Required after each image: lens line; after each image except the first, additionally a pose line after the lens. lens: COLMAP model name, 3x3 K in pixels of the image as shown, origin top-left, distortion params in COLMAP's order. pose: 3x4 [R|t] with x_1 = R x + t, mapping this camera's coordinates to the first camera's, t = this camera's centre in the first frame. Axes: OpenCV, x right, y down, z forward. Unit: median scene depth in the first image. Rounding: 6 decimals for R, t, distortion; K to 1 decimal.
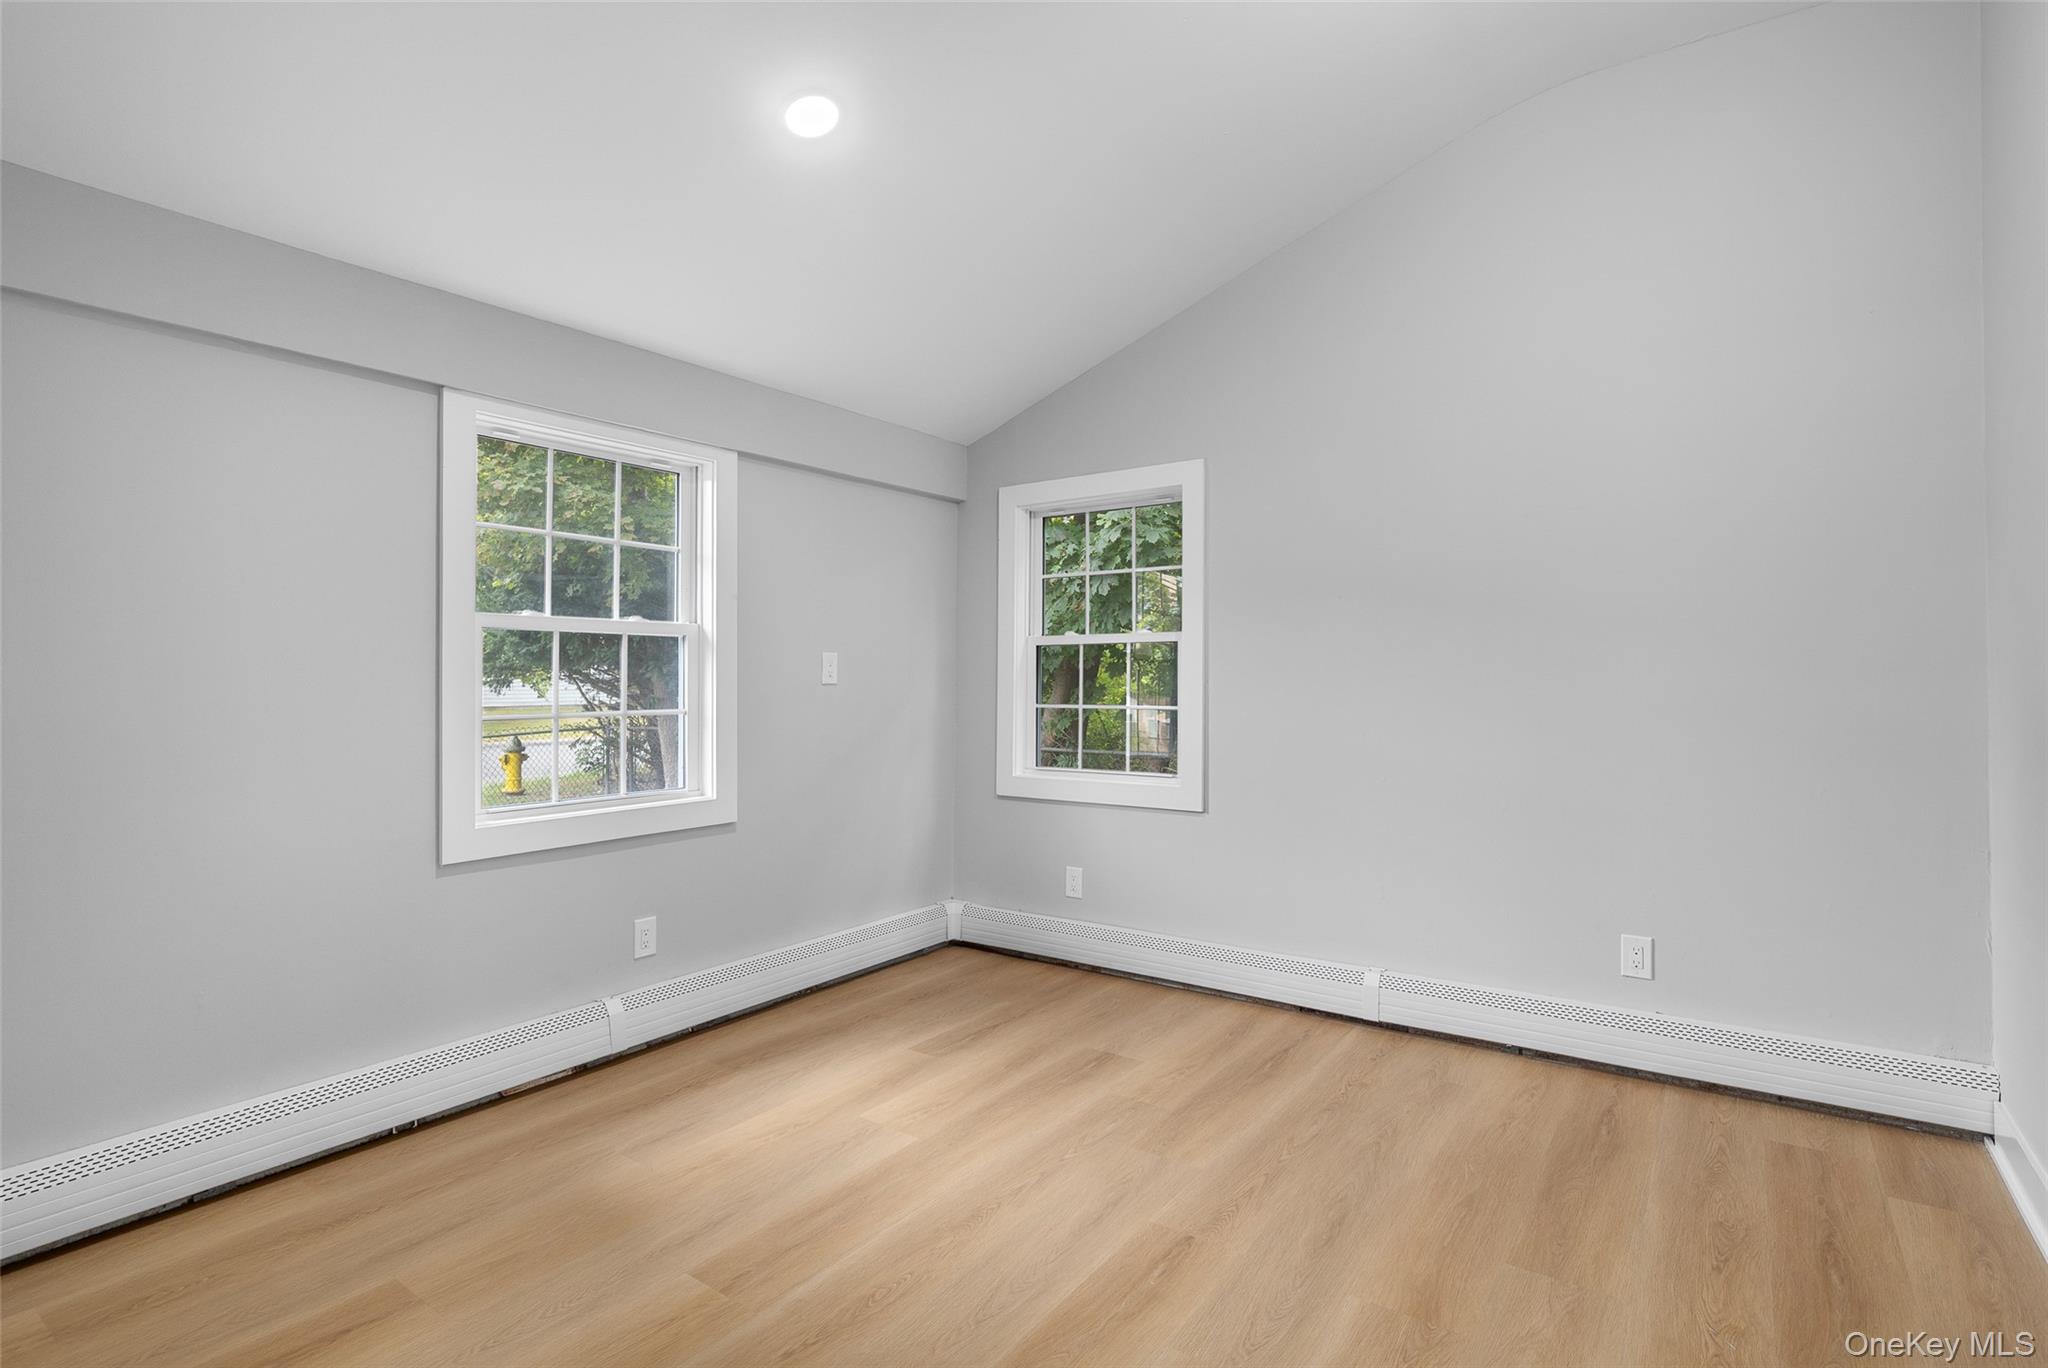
lens RADIAL K [[1001.6, 0, 1024.0], [0, 1001.6, 684.0], [0, 0, 1]] dist [-0.002463, -0.000665]
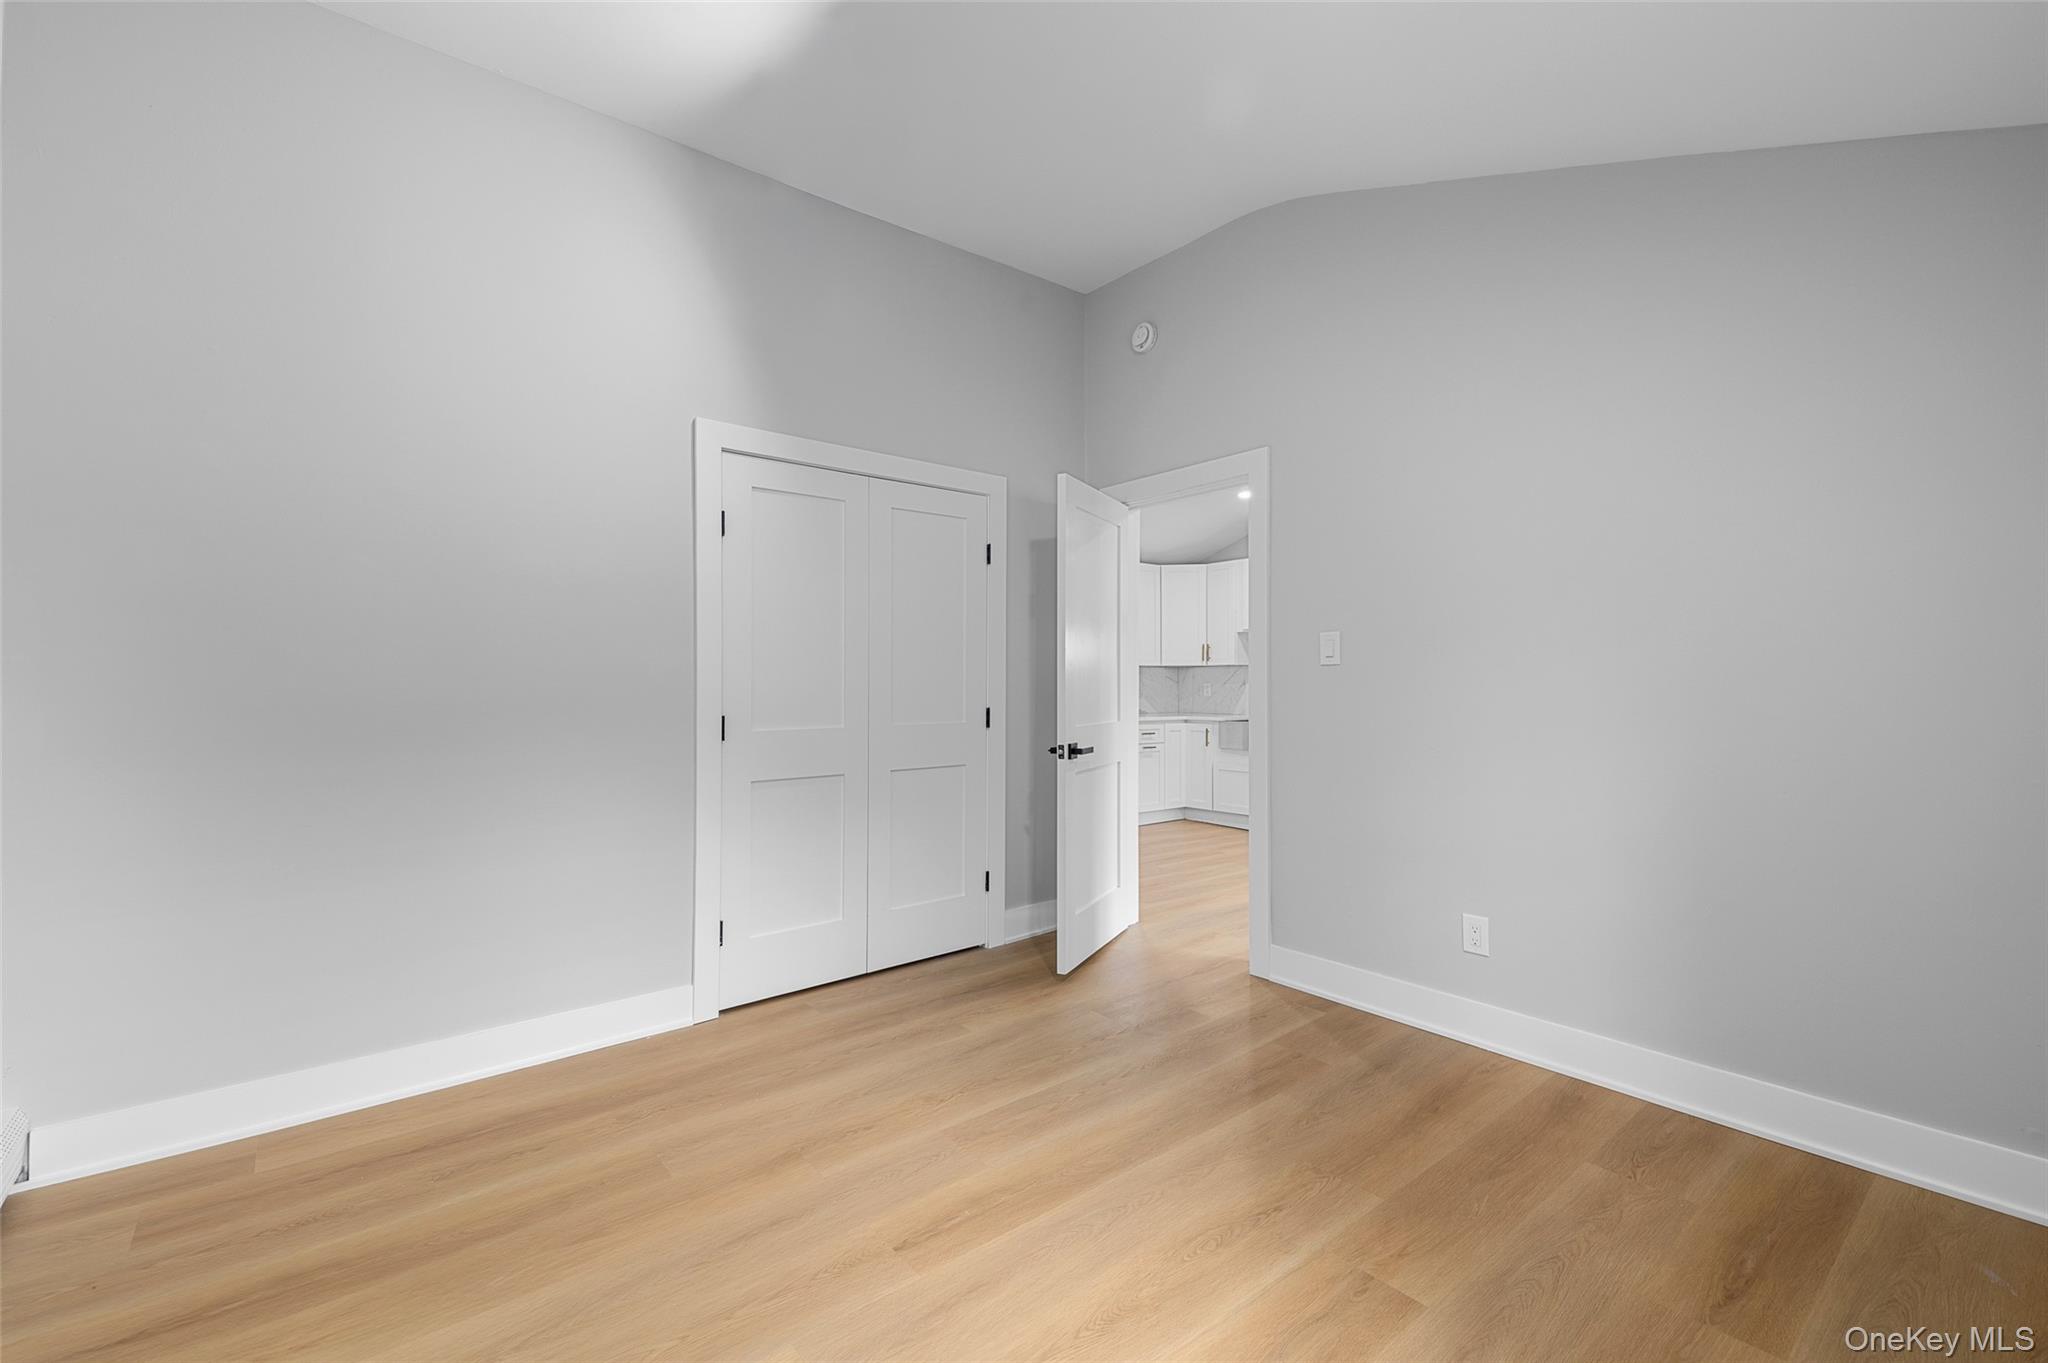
lens RADIAL K [[885.0, 0, 1024.0], [0, 885.0, 681.5], [0, 0, 1]] dist [0.000436, 0.000033]
pose [[-0.967612, 0.008800, 0.252287, -0.186358], [0.010565, 0.999928, 0.005644, -0.006479], [-0.252219, 0.008127, -0.967636, 1.887682]]
